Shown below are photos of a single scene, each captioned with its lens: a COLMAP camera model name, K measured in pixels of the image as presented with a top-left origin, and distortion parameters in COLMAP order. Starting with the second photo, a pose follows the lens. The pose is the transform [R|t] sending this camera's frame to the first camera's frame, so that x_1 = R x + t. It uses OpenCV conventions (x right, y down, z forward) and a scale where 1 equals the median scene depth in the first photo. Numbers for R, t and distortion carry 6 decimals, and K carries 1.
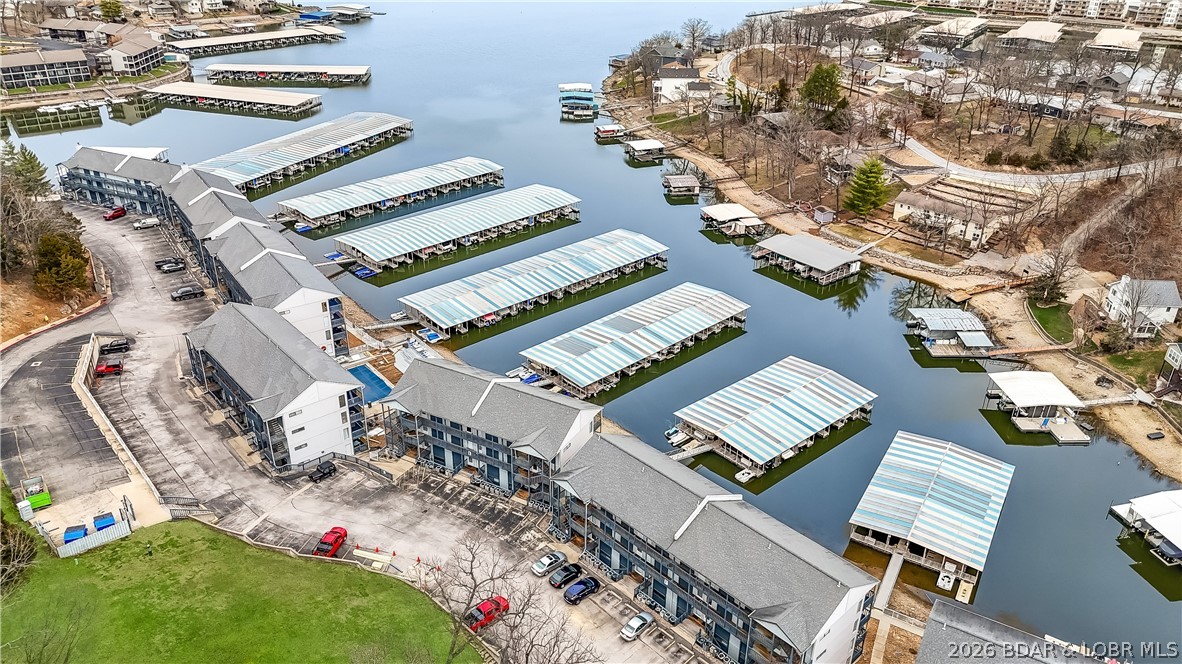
lens RADIAL K [[874.7, 0, 591.0], [0, 874.7, 332.0], [0, 0, 1]] dist [0.079178, -0.077333]
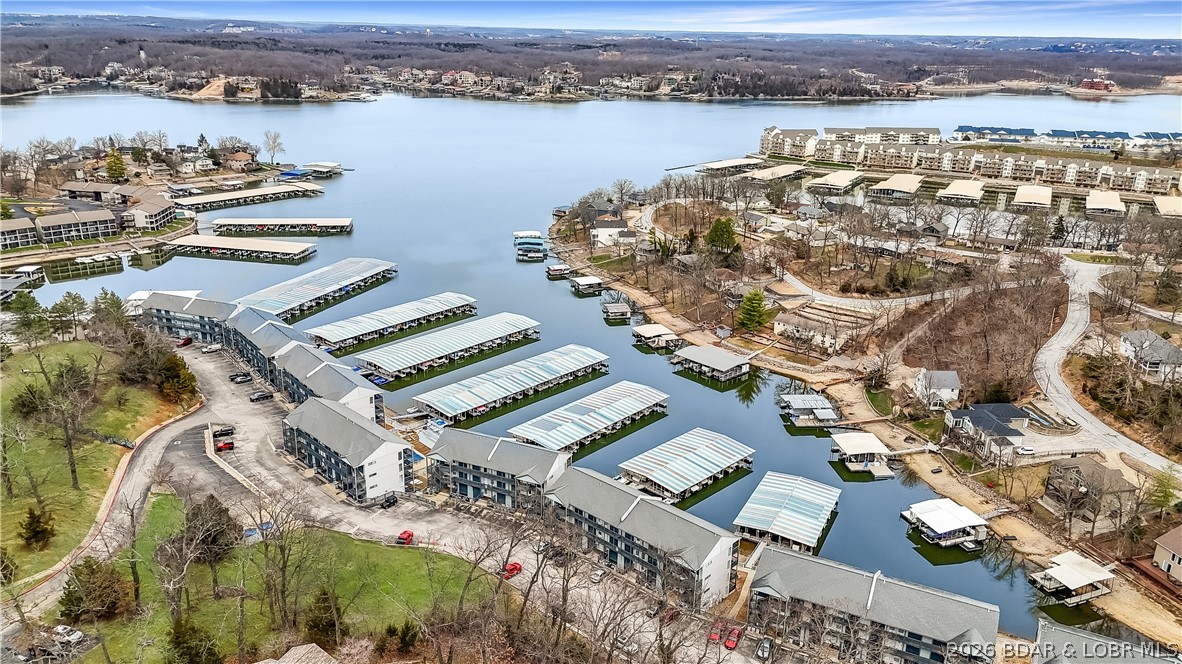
lens RADIAL K [[874.7, 0, 591.0], [0, 874.7, 332.0], [0, 0, 1]] dist [0.079178, -0.077333]
pose [[0.997129, -0.020870, 0.072782, -0.035572], [0.031054, 0.989418, -0.141732, 0.054442], [-0.069054, 0.143586, 0.987226, -0.323393]]
